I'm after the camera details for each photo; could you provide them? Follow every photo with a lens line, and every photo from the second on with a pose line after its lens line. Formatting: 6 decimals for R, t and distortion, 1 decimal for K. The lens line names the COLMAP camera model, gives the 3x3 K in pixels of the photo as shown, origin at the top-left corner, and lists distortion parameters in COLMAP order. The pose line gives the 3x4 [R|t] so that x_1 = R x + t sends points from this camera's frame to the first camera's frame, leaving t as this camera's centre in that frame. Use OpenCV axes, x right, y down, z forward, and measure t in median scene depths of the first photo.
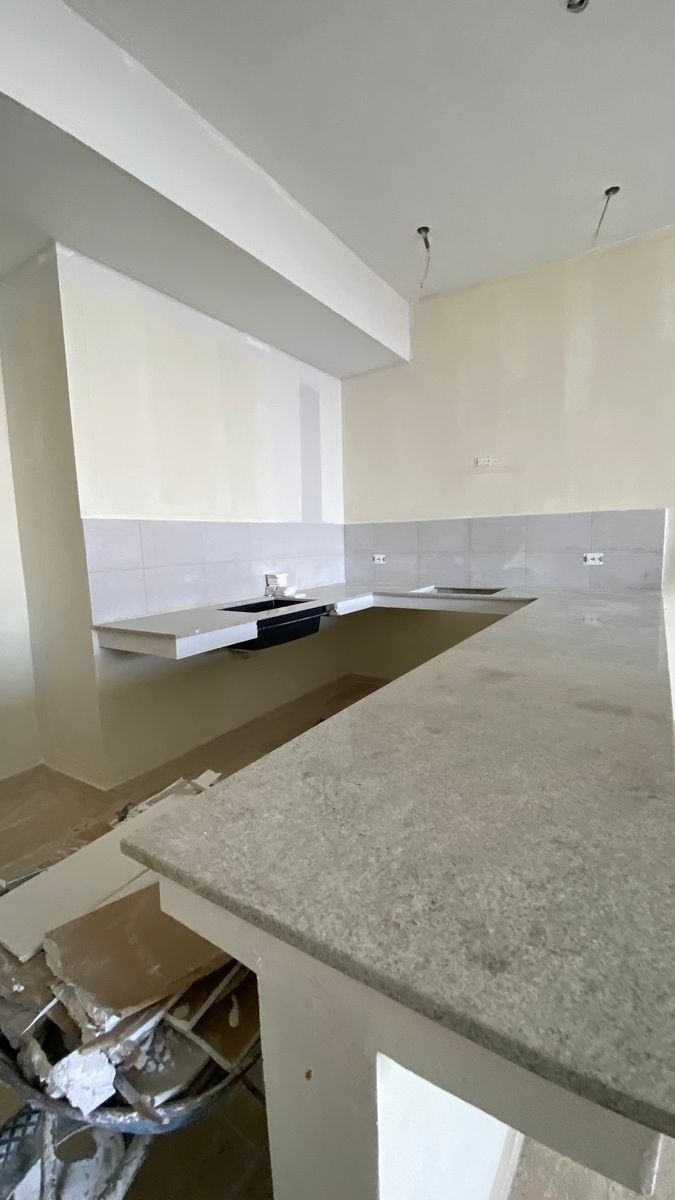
lens RADIAL K [[486.3, 0, 337.5], [0, 486.3, 600.0], [0, 0, 1]] dist [0.000199, 0.000000]
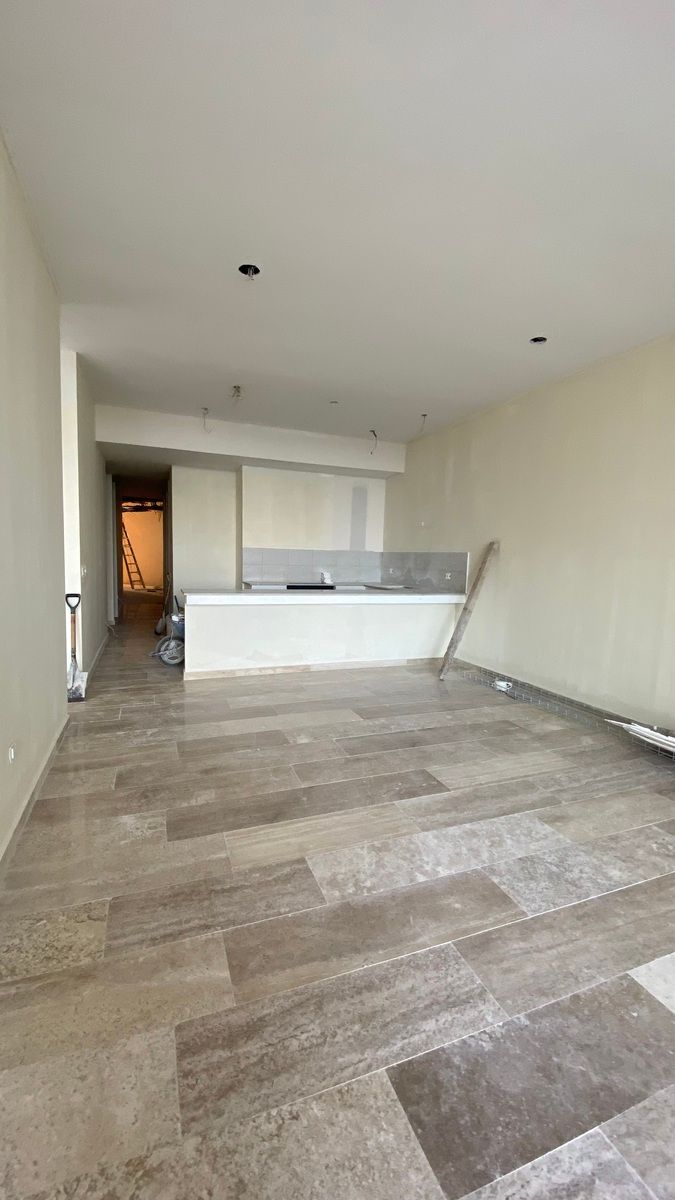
lens RADIAL K [[486.3, 0, 337.5], [0, 486.3, 600.0], [0, 0, 1]] dist [0.000199, 0.000000]
pose [[0.805014, 0.105333, -0.583829, 1.188442], [-0.124304, 0.992215, 0.007615, 0.046264], [0.580086, 0.066442, 0.811841, -0.756149]]
